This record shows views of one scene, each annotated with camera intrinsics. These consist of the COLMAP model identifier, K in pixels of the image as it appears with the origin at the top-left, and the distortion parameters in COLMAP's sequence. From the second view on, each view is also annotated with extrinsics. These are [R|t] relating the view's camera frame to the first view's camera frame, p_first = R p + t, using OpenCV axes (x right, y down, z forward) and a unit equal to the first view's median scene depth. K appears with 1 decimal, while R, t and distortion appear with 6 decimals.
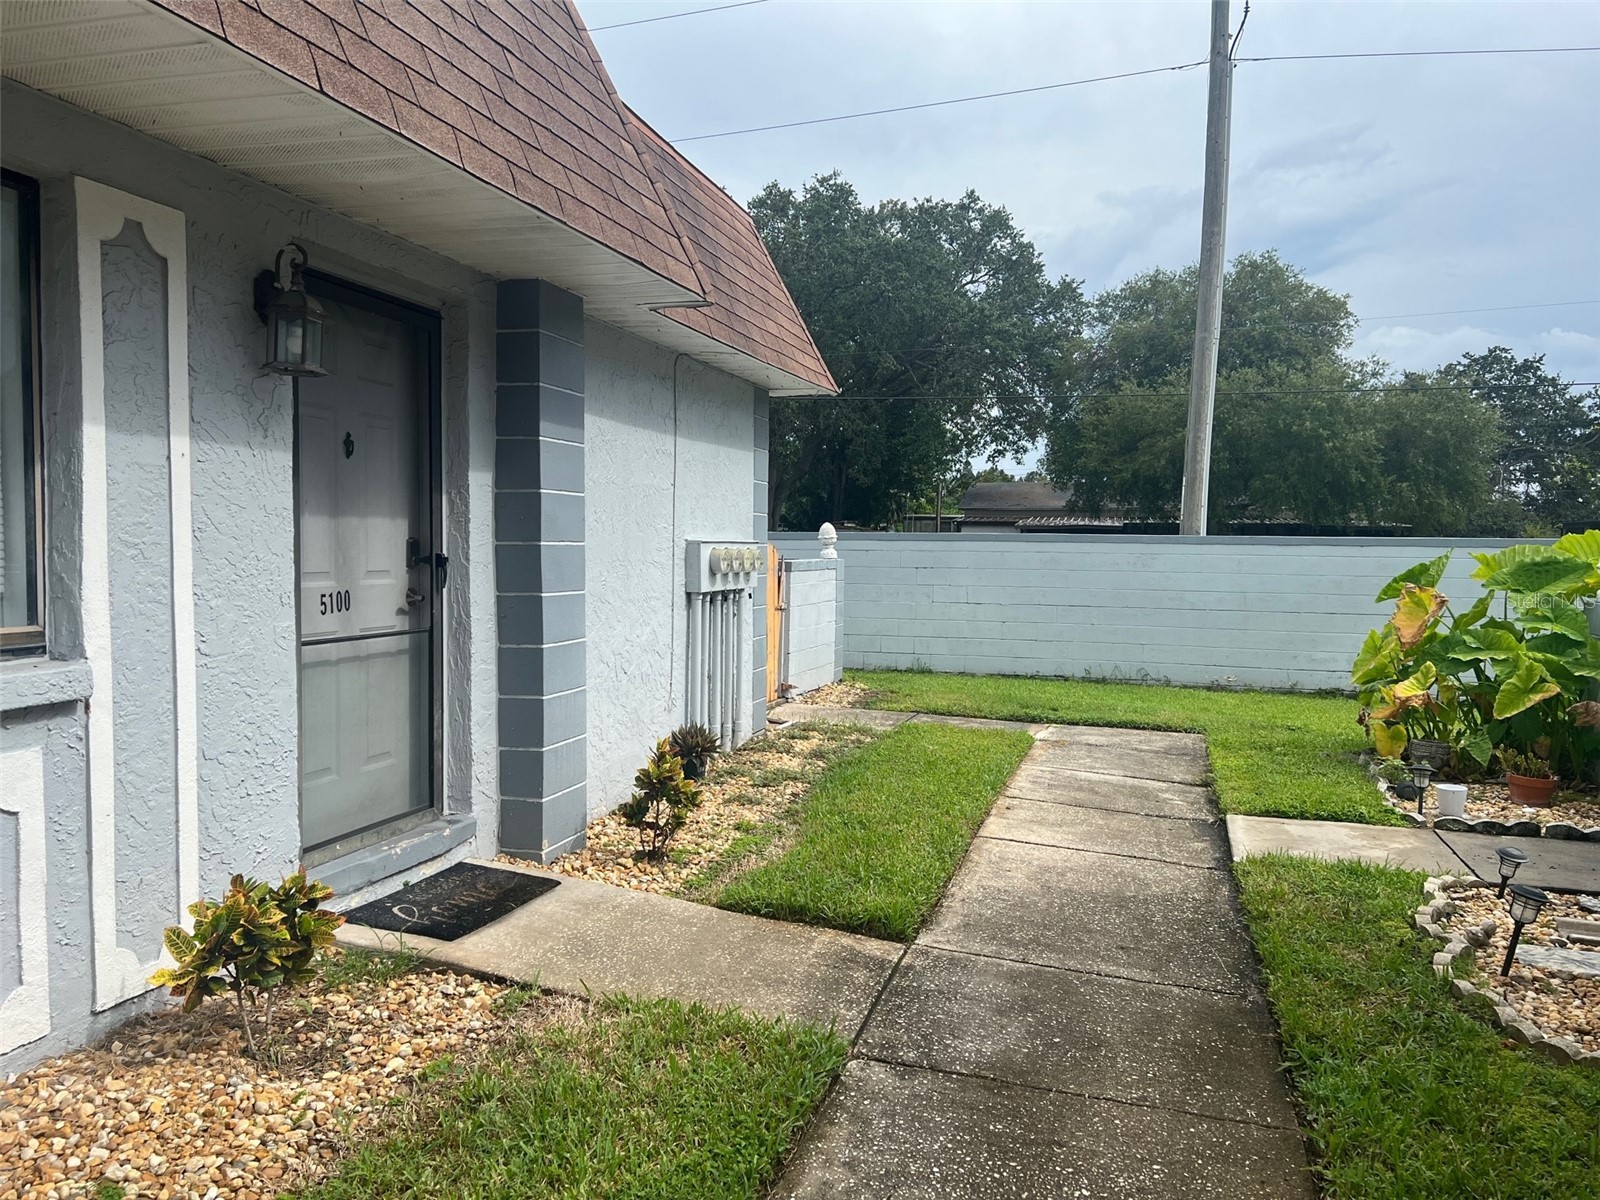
lens RADIAL K [[1201.5, 0, 796.1], [0, 1201.5, 644.5], [0, 0, 1]] dist [0.013817, 0.000765]
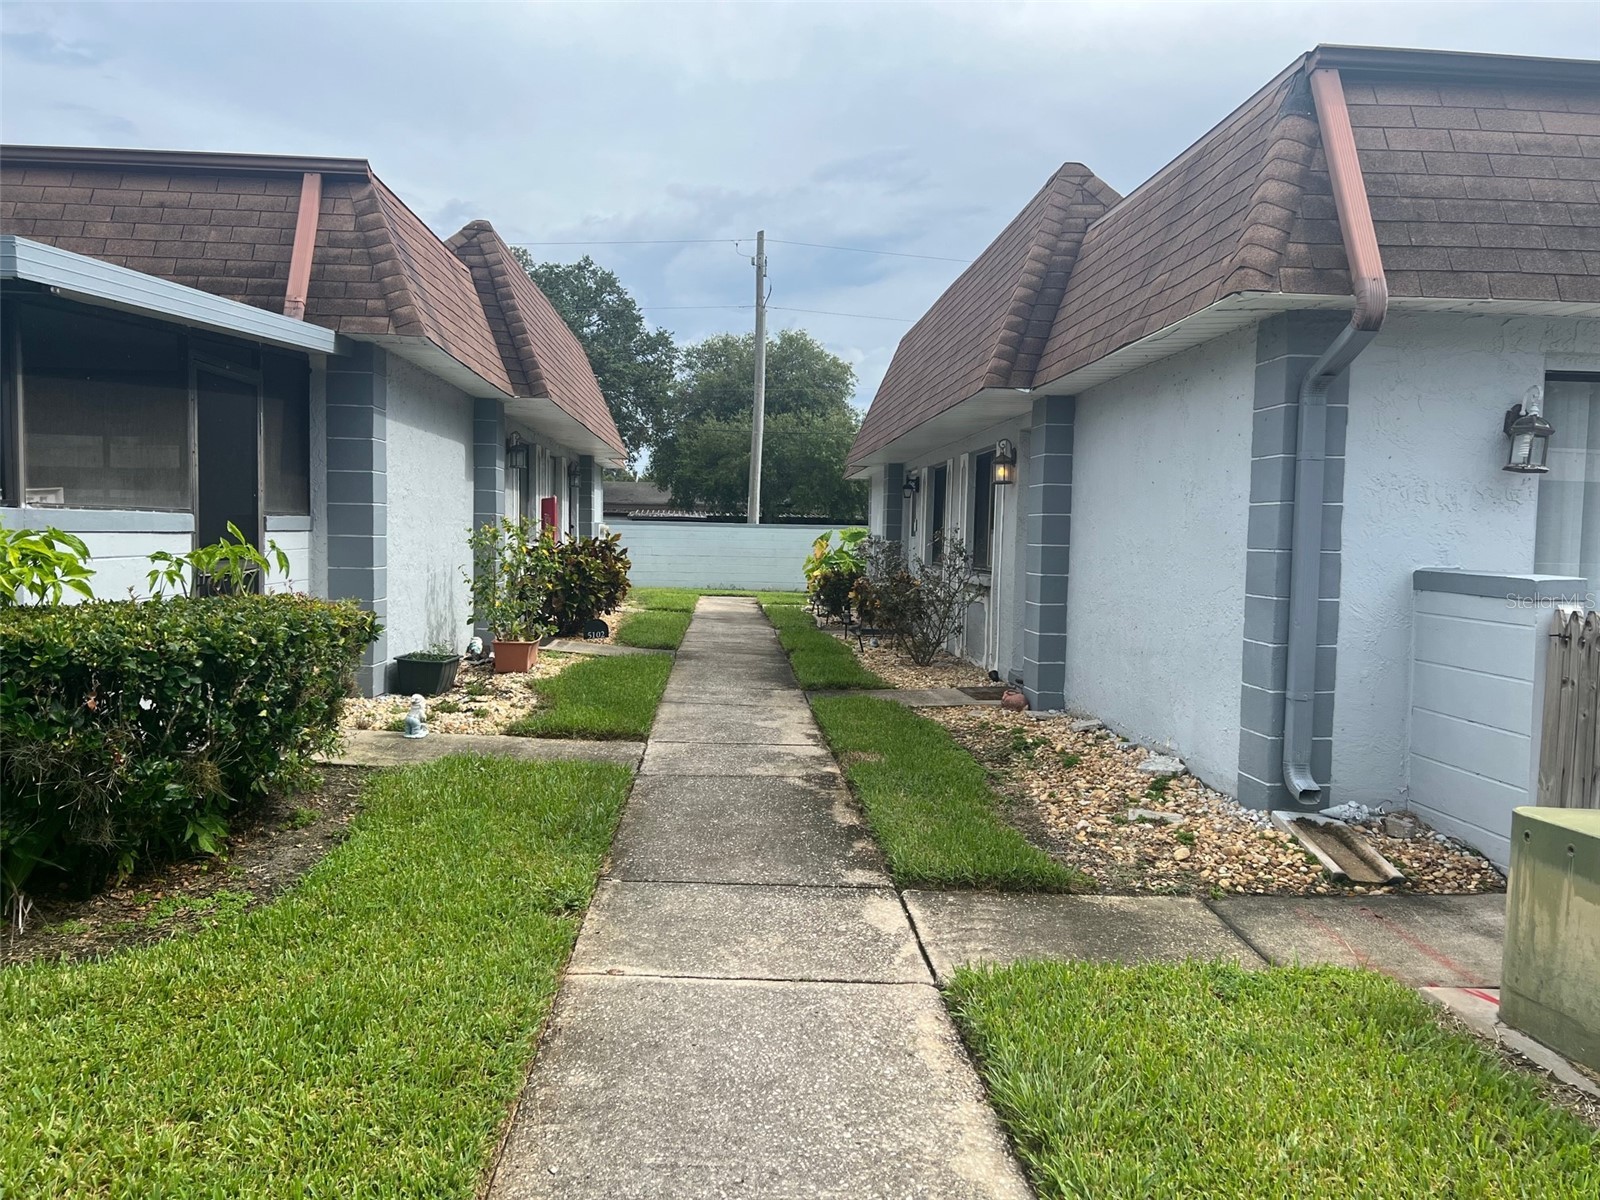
lens RADIAL K [[1211.3, 0, 795.4], [0, 1211.3, 603.9], [0, 0, 1]] dist [0.047006, -0.036368]
pose [[0.939840, -0.012747, 0.341378, -0.117943], [0.021044, 0.999566, -0.020611, 0.034136], [-0.340967, 0.026555, 0.939700, -0.365104]]
